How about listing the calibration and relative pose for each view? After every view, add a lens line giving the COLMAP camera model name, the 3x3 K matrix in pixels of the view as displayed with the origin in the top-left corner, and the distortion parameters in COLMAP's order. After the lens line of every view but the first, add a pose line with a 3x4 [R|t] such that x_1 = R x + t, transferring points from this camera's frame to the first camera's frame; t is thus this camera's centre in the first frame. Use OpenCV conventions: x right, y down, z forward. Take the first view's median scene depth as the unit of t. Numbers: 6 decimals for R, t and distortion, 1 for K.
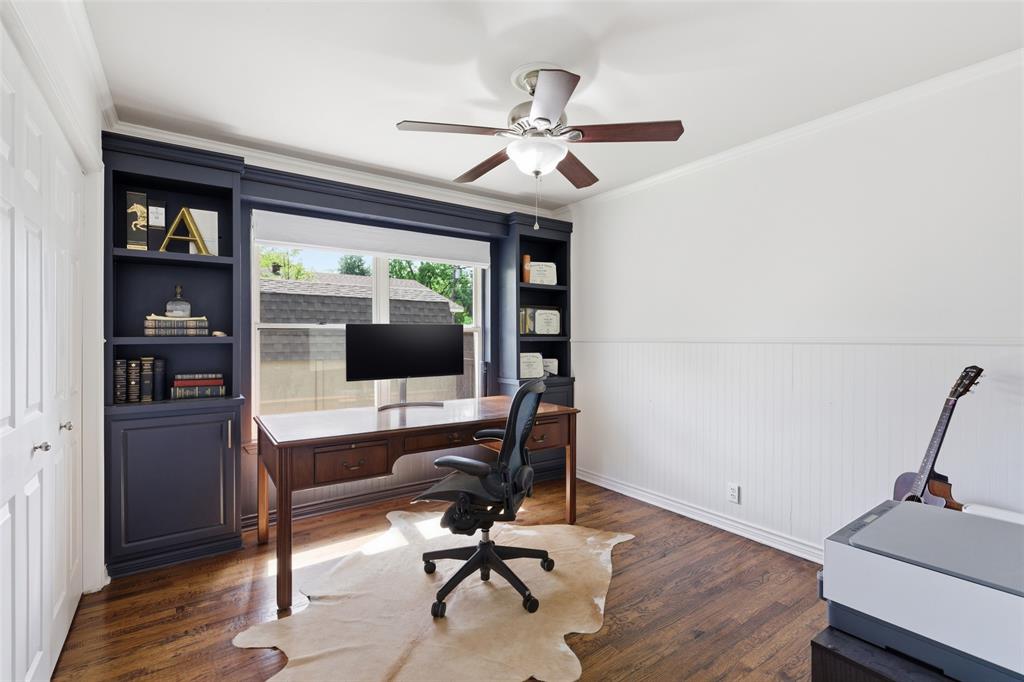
lens RADIAL K [[468.1, 0, 513.5], [0, 468.1, 340.3], [0, 0, 1]] dist [-0.000819, -0.000296]
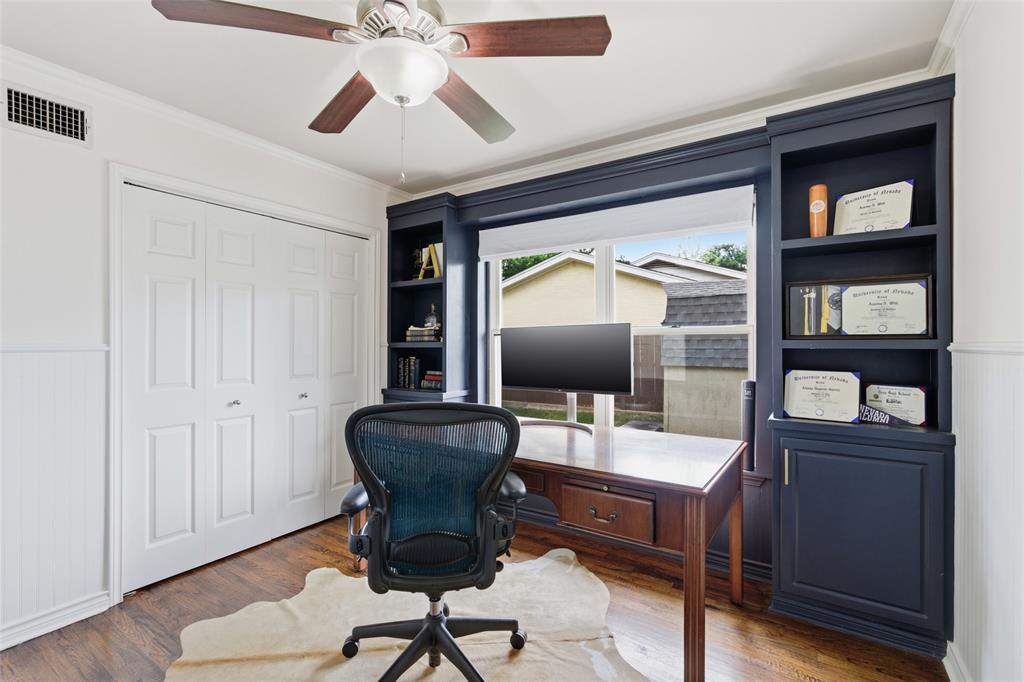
lens RADIAL K [[468.1, 0, 512.7], [0, 468.1, 341.8], [0, 0, 1]] dist [-0.000819, -0.000296]
pose [[0.350777, -0.002948, -0.936454, 0.500842], [-0.003765, 0.999983, -0.004558, -0.002599], [0.936451, 0.005124, 0.350760, 0.618897]]
